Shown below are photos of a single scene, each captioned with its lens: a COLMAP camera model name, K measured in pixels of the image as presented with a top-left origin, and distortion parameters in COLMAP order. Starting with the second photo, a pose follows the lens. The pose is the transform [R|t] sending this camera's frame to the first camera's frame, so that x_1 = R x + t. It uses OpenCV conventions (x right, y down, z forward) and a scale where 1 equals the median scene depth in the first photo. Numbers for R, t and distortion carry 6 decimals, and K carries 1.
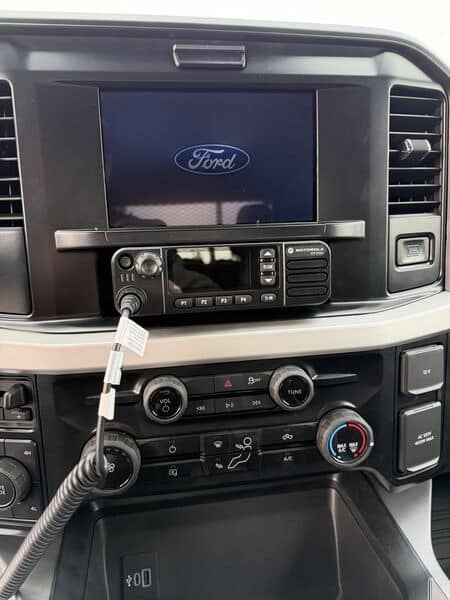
lens RADIAL K [[424.5, 0, 225.0], [0, 424.5, 300.0], [0, 0, 1]] dist [0.094571, -0.158093]
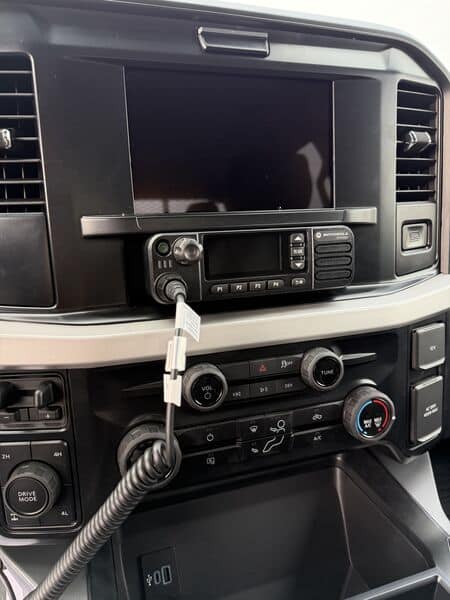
lens RADIAL K [[424.5, 0, 225.0], [0, 424.5, 300.0], [0, 0, 1]] dist [0.094571, -0.158093]
pose [[0.987361, -0.032487, 0.155125, -0.226178], [0.031952, 0.999472, 0.005939, 0.025695], [-0.155236, -0.000907, 0.987877, 0.018173]]
